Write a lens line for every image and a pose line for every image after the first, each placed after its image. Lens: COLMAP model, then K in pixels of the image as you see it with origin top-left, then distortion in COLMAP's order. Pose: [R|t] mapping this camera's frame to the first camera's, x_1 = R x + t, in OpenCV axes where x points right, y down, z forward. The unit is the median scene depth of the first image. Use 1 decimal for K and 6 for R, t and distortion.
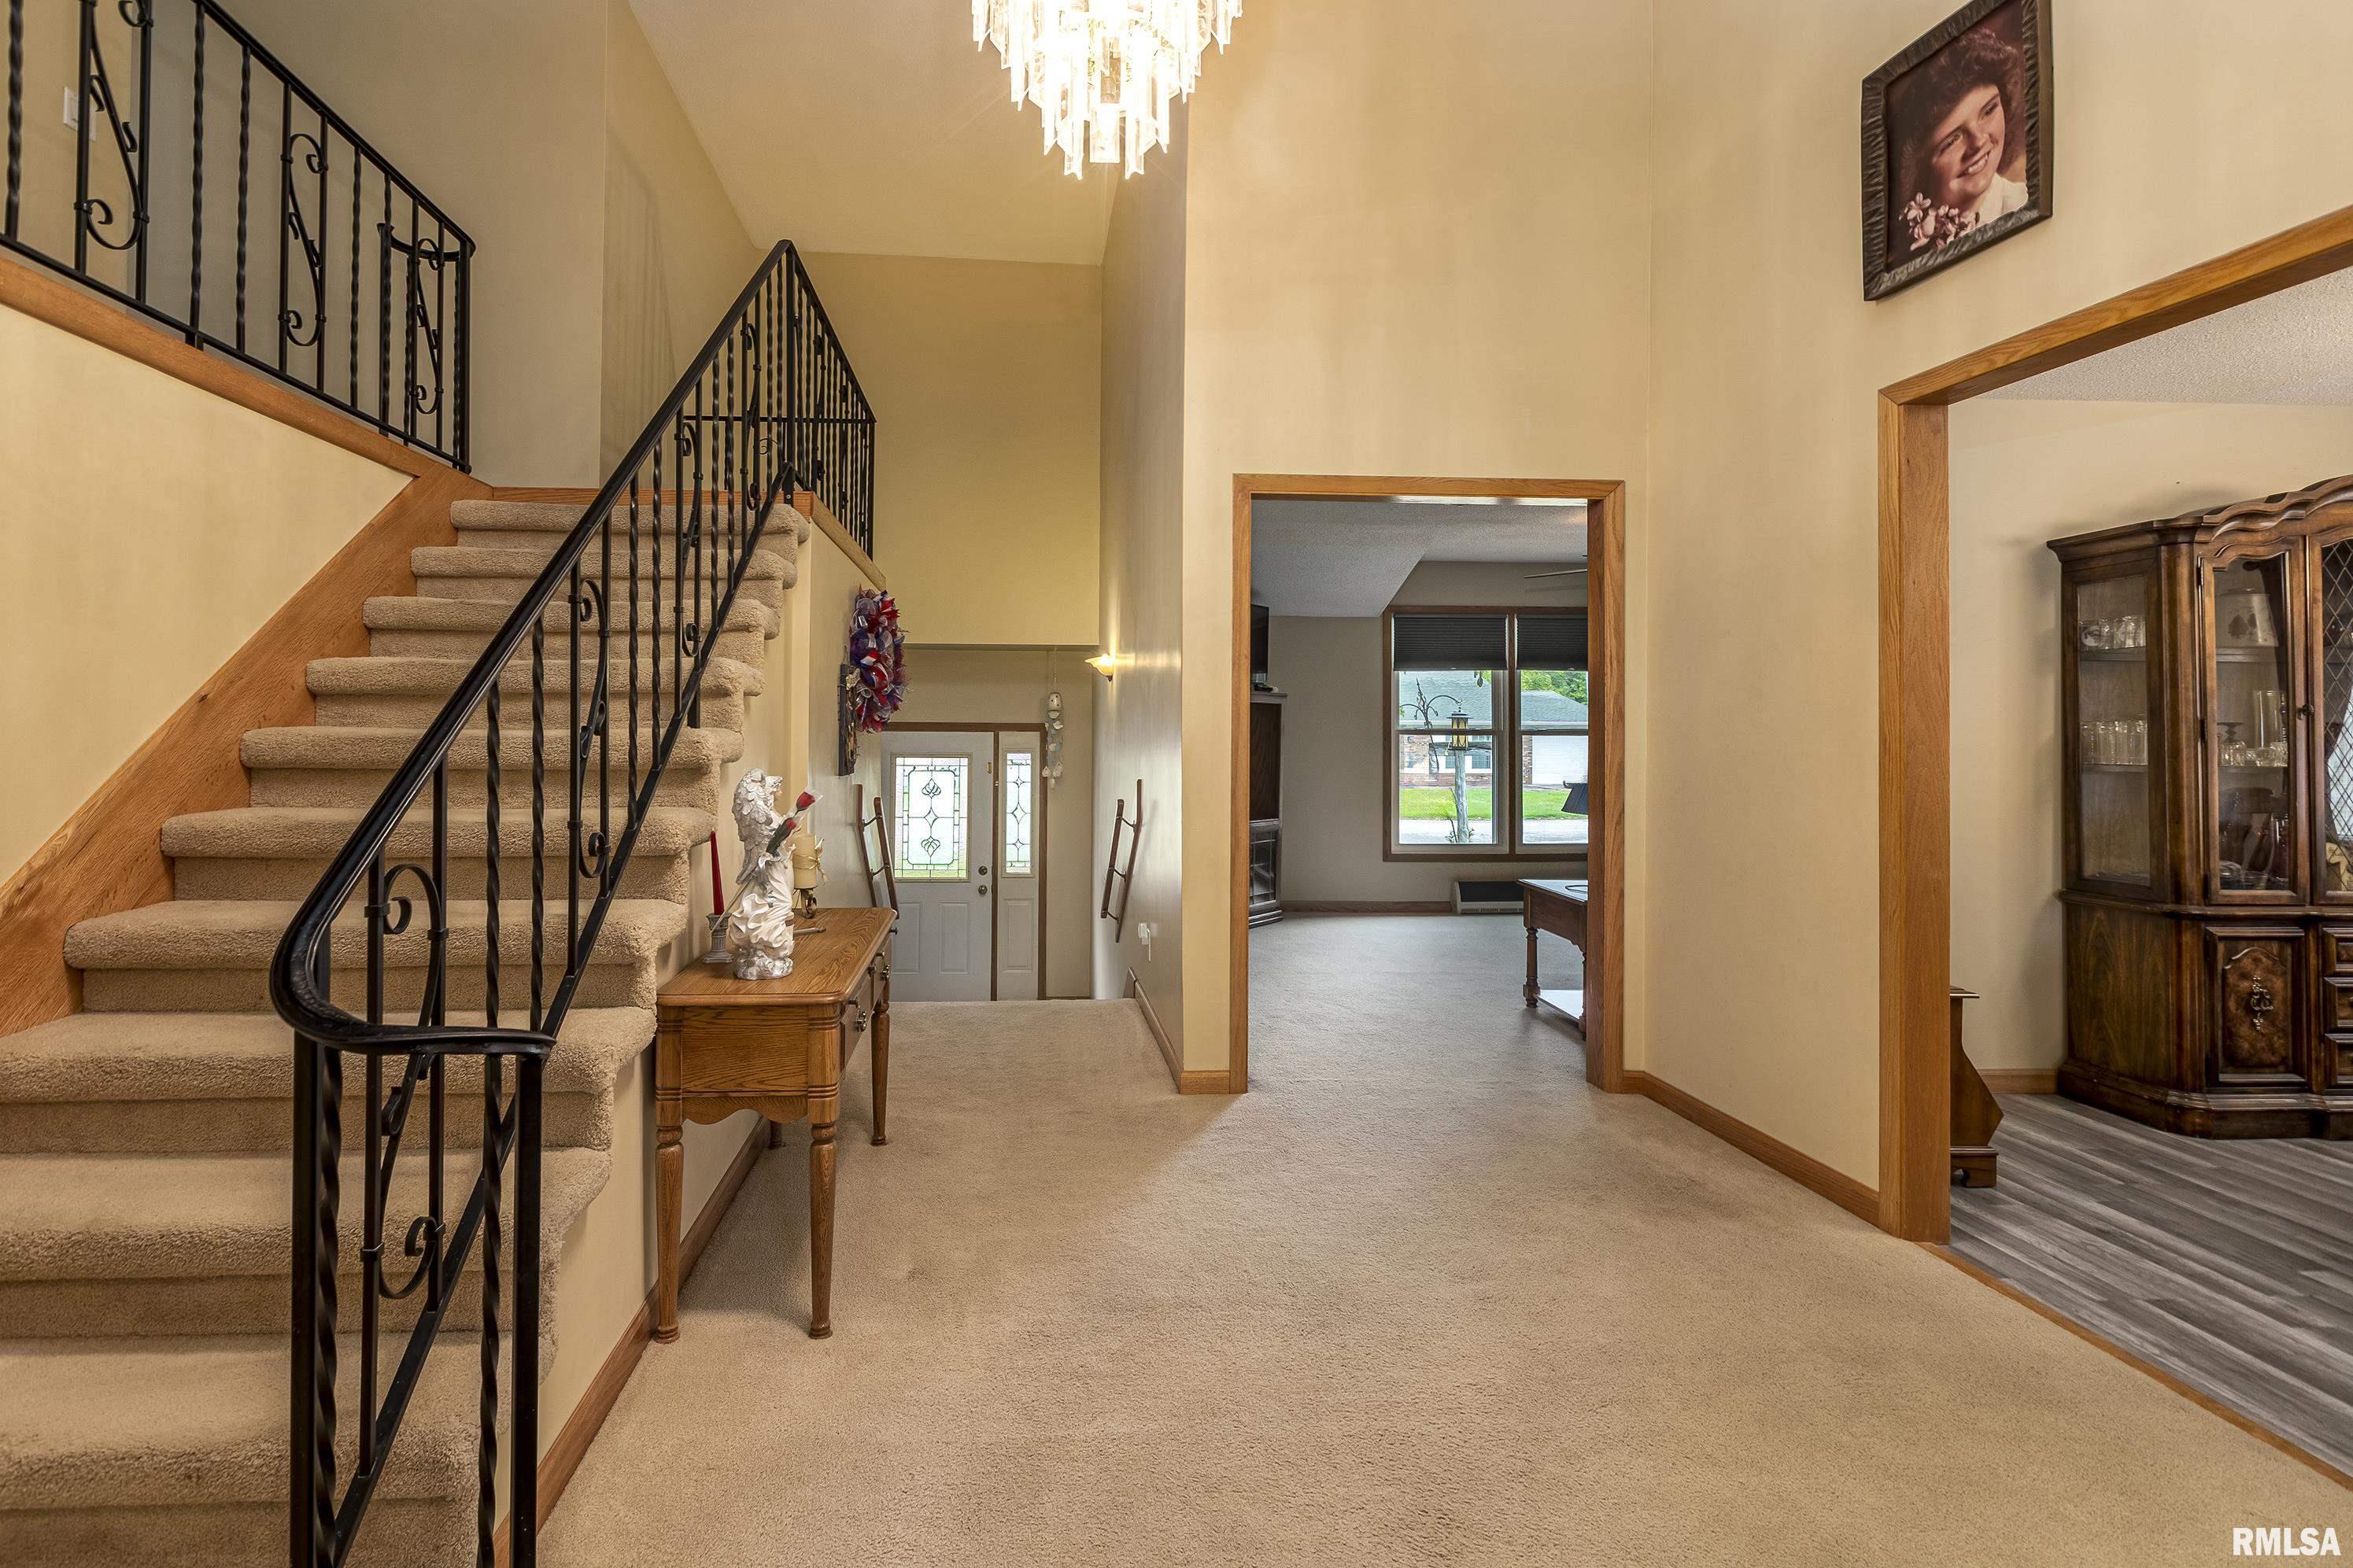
lens RADIAL K [[1113.5, 0, 1172.2], [0, 1113.5, 715.6], [0, 0, 1]] dist [-0.001942, -0.000539]
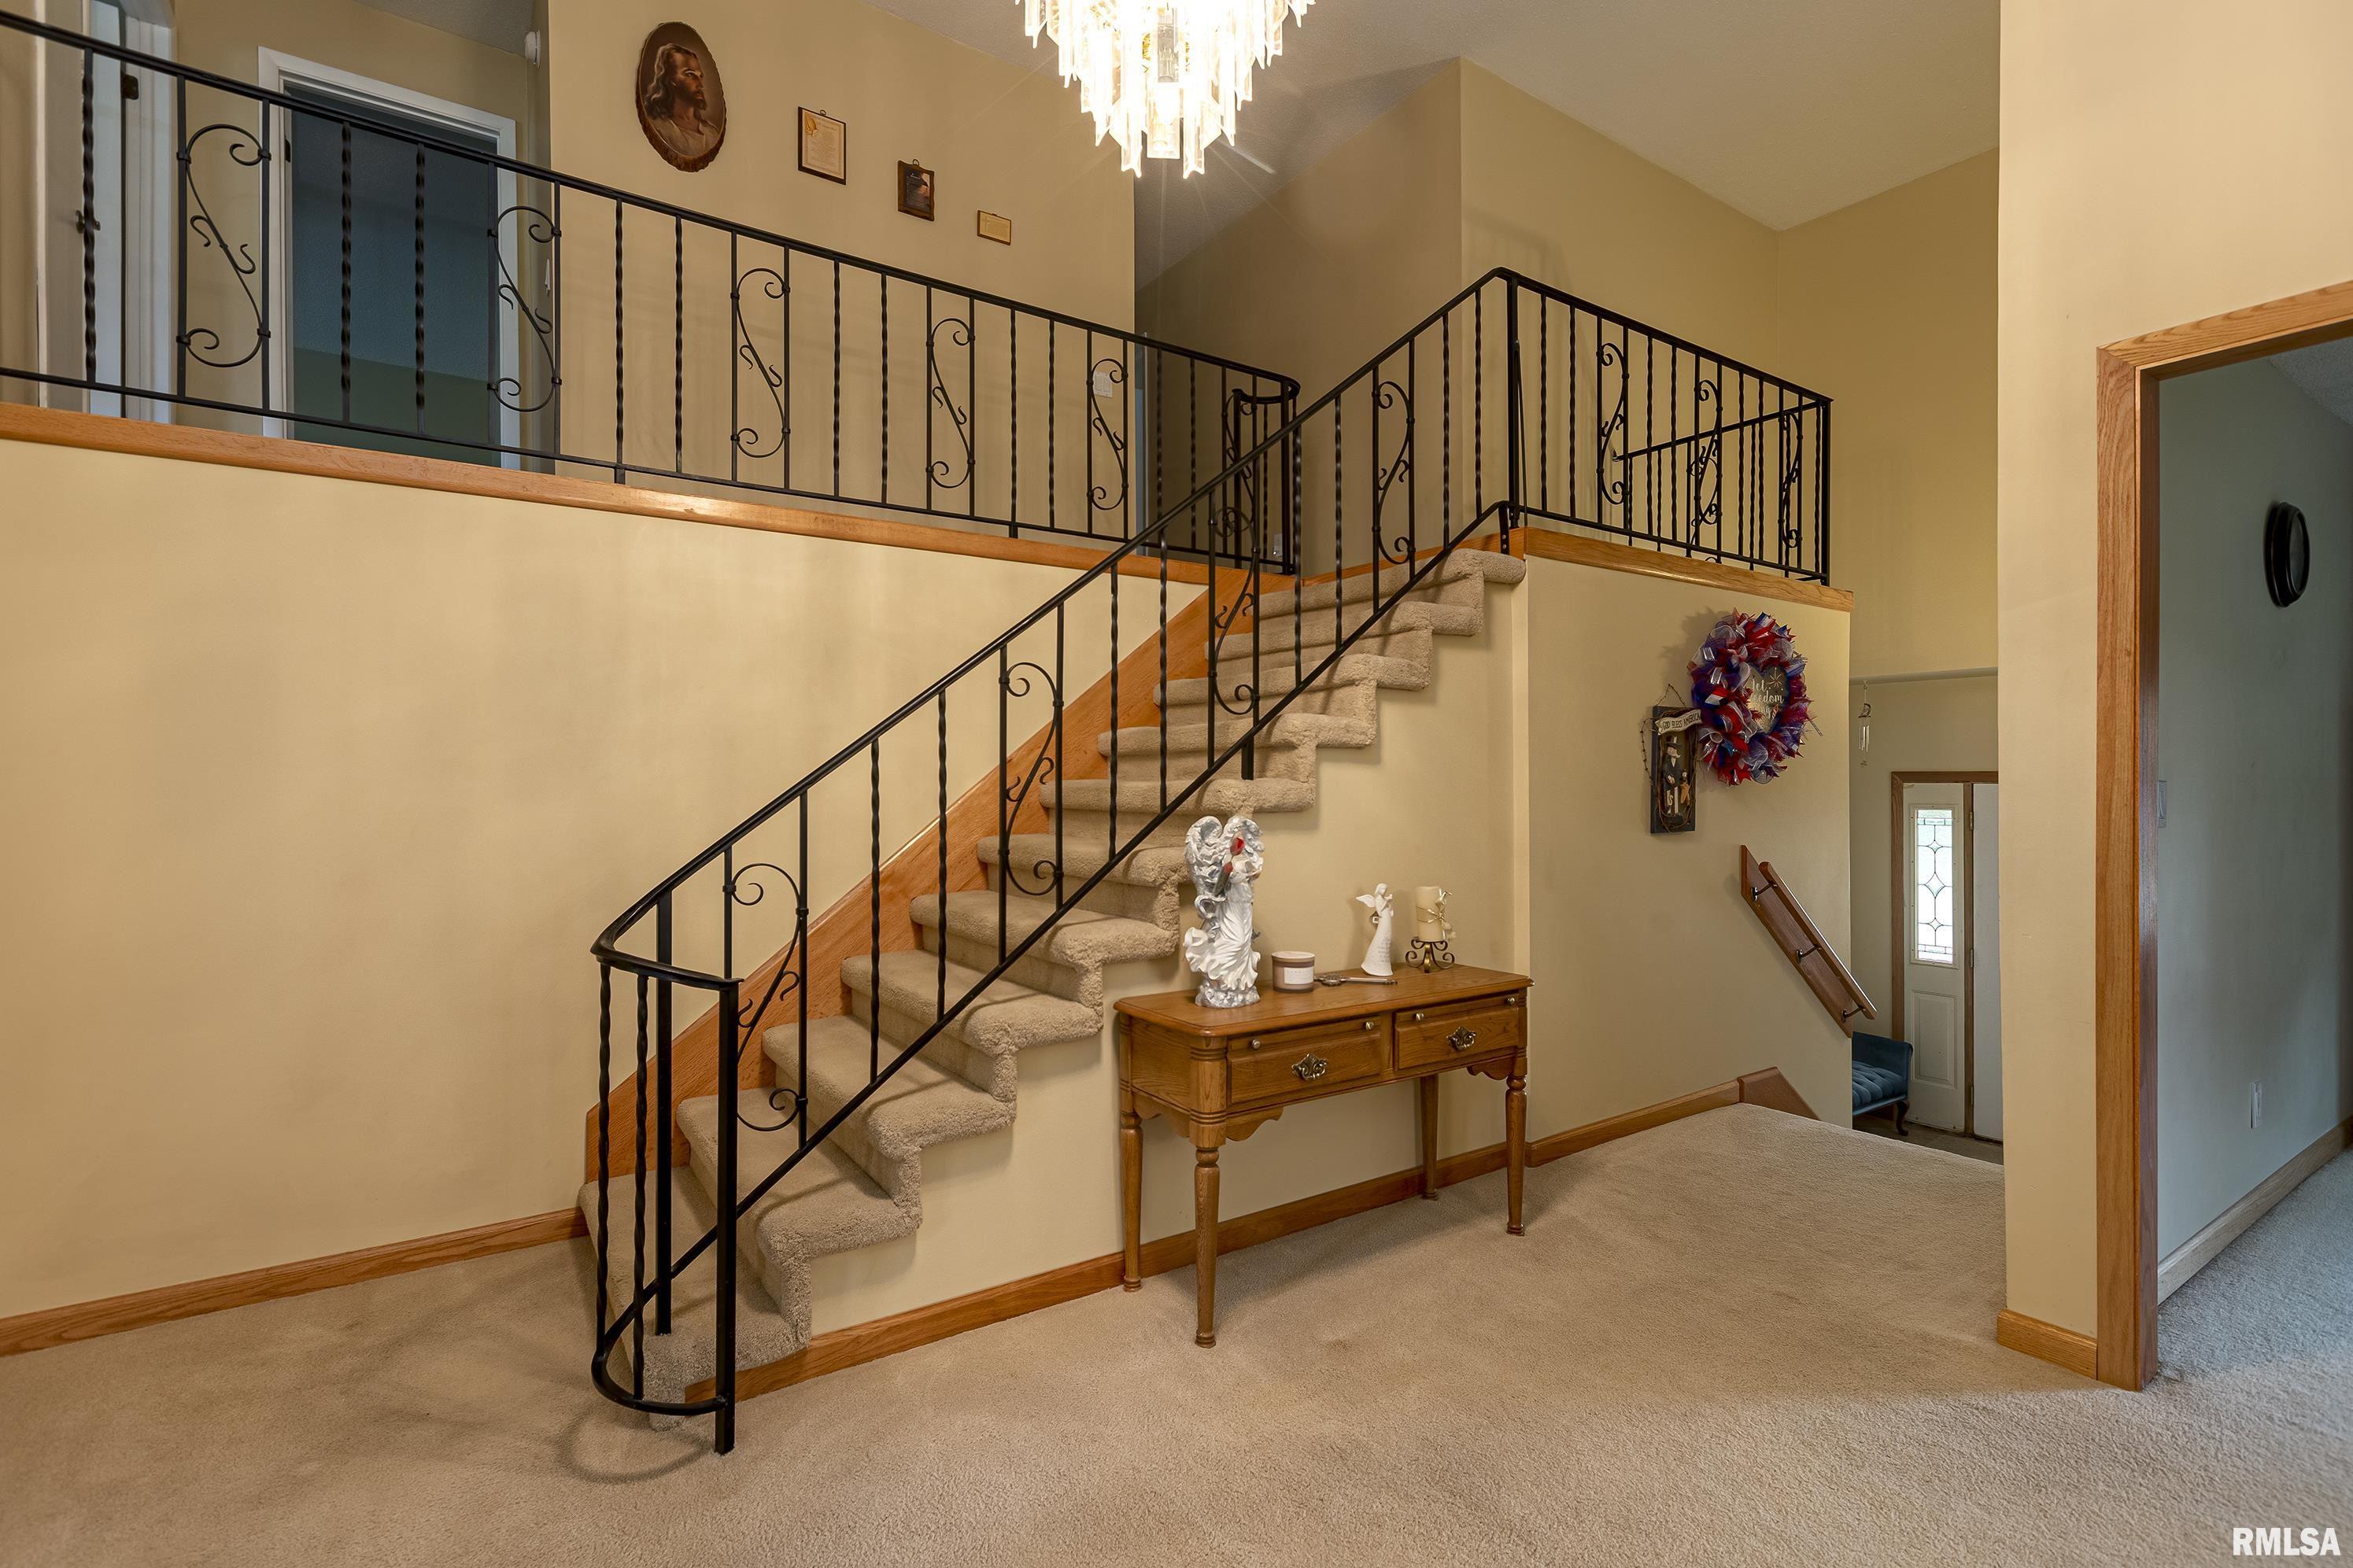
lens RADIAL K [[1148.7, 0, 1176.5], [0, 1148.7, 784.0], [0, 0, 1]] dist [0.000812, 0.000314]
pose [[0.459547, 0.000188, -0.888153, 0.422832], [0.012221, 0.999904, 0.006535, 0.005971], [0.888069, -0.013858, 0.459501, 0.304820]]
